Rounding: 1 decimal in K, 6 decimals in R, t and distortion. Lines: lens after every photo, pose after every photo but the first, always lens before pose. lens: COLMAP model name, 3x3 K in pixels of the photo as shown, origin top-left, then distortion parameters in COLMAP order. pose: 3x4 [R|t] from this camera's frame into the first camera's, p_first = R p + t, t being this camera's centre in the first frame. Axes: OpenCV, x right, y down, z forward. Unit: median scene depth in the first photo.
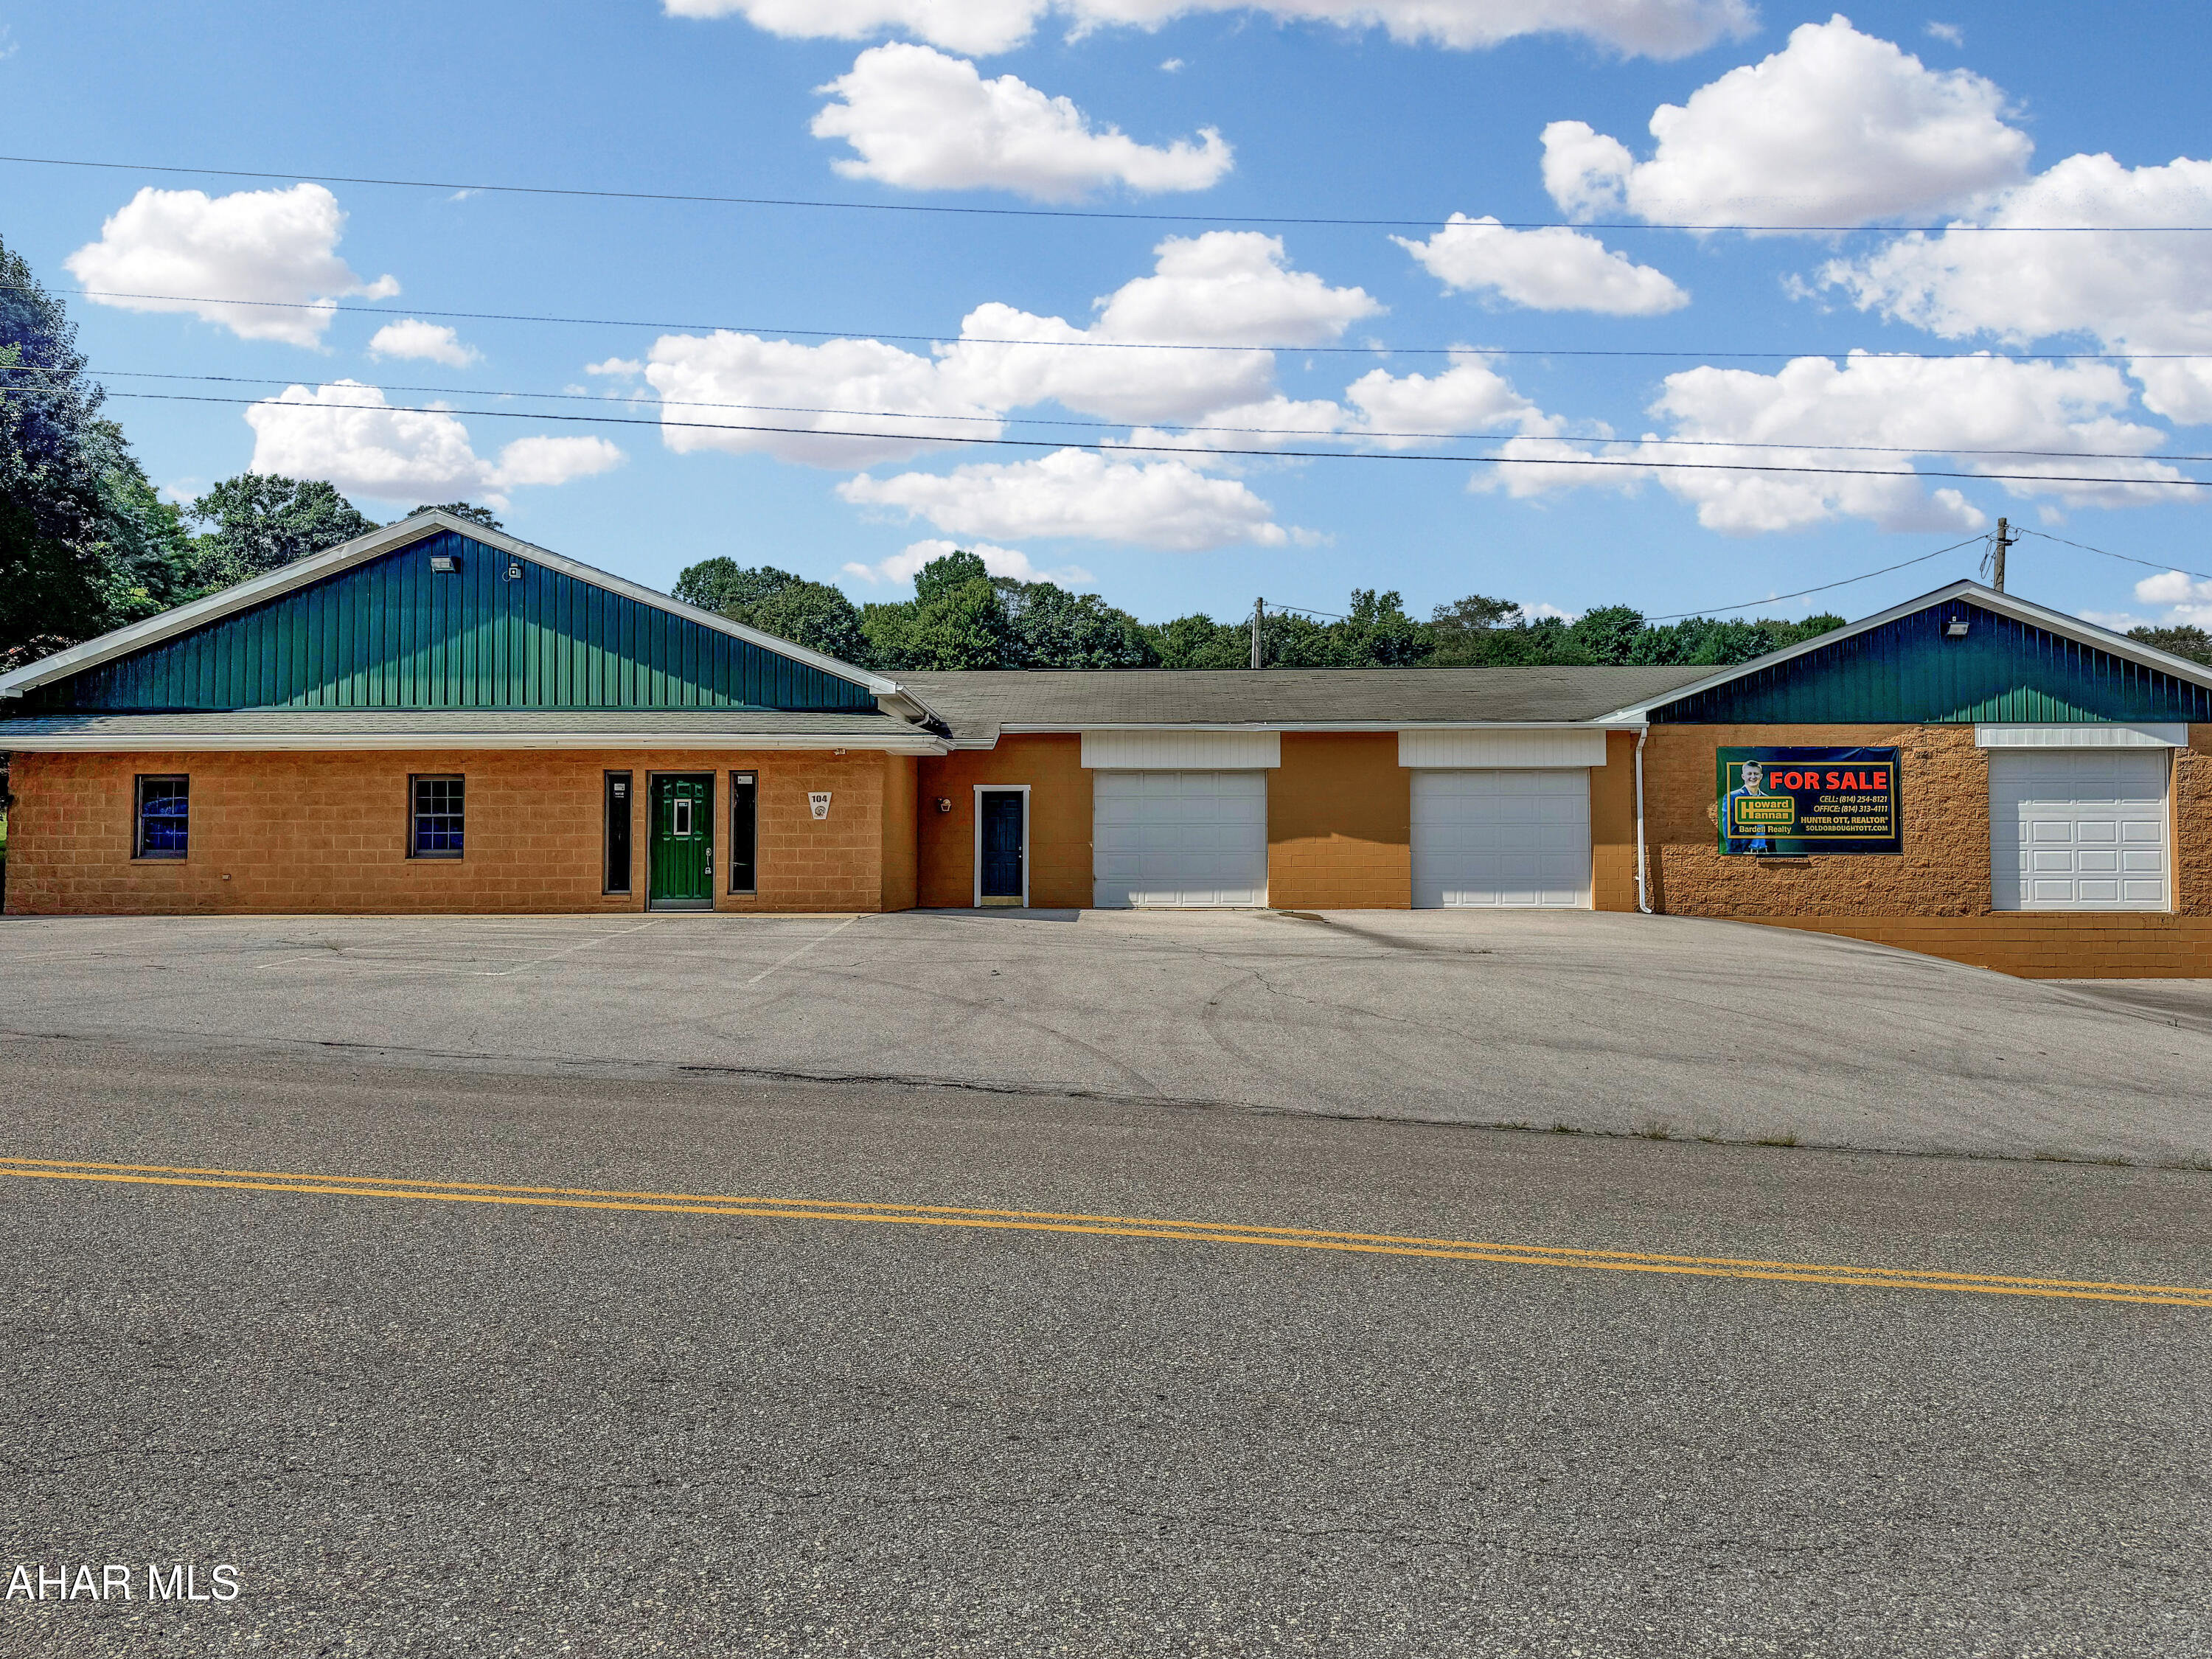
lens RADIAL K [[1578.3, 0, 1102.0], [0, 1578.3, 835.4], [0, 0, 1]] dist [0.021858, -0.023786]
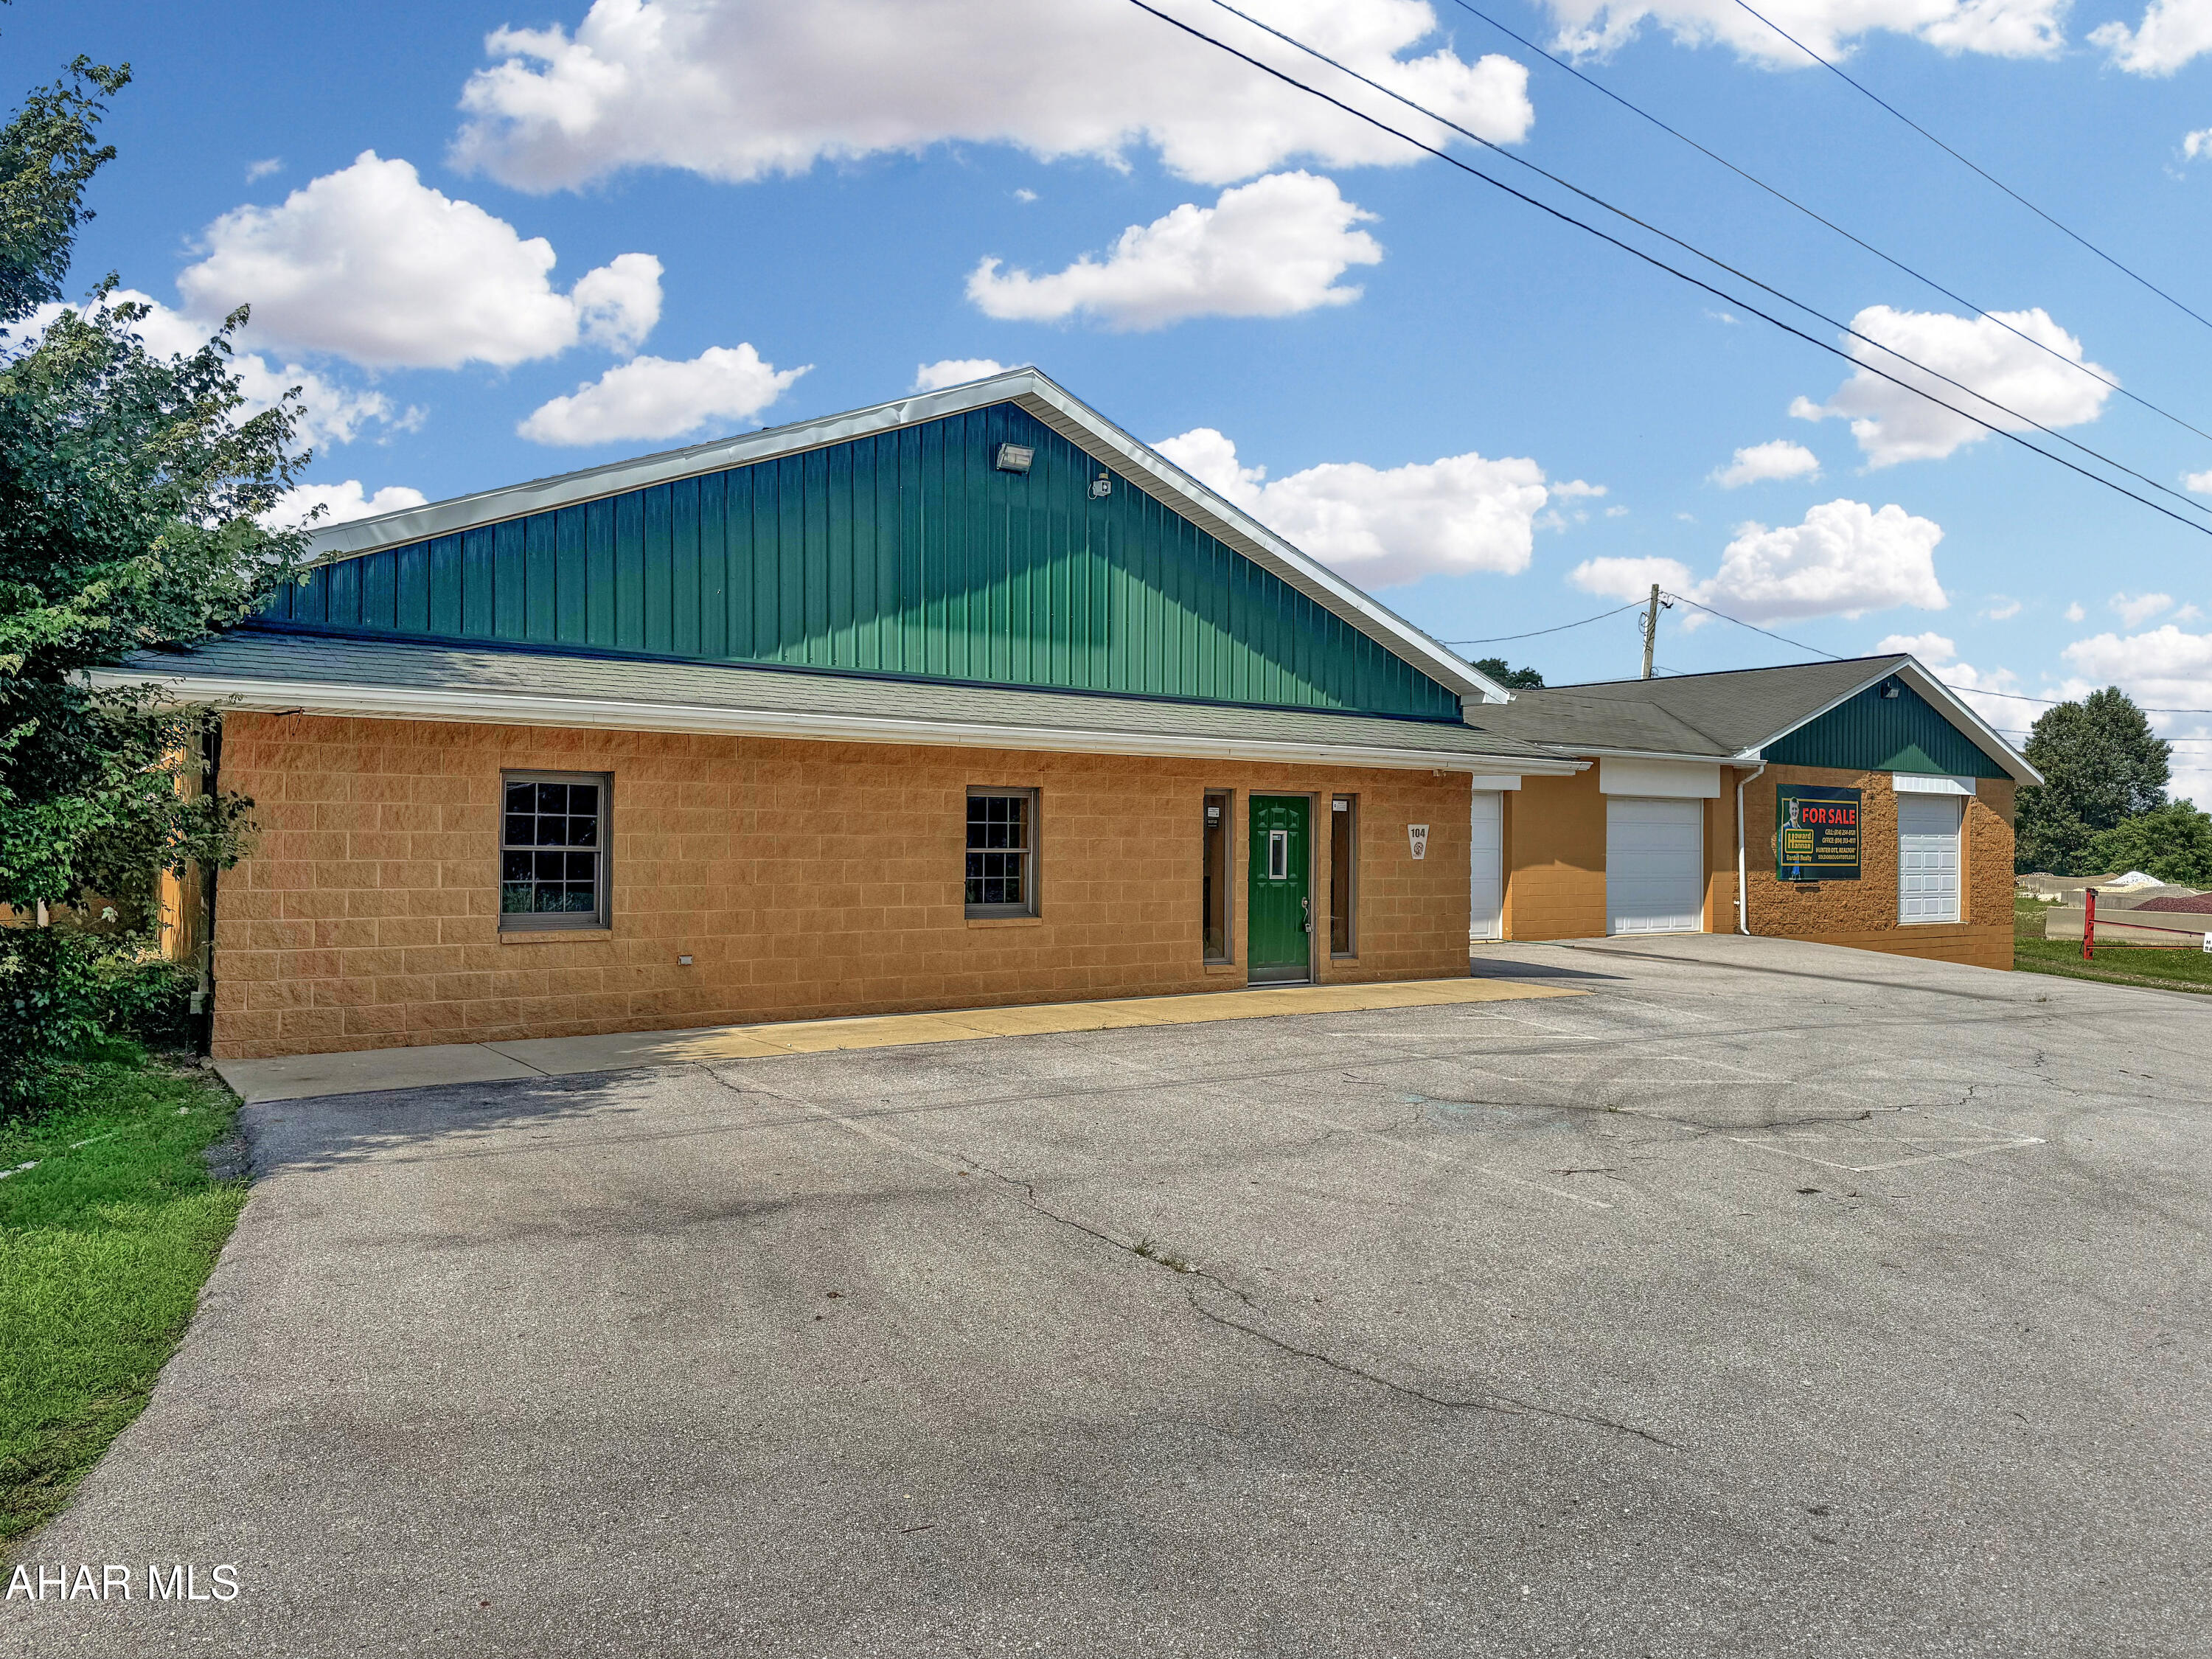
lens RADIAL K [[1578.3, 0, 1107.0], [0, 1578.3, 829.1], [0, 0, 1]] dist [0.021858, -0.023786]
pose [[0.789497, 0.012357, 0.613630, -0.771687], [-0.027035, 0.999527, 0.014656, -0.031753], [-0.613159, -0.028160, 0.789458, 0.466835]]
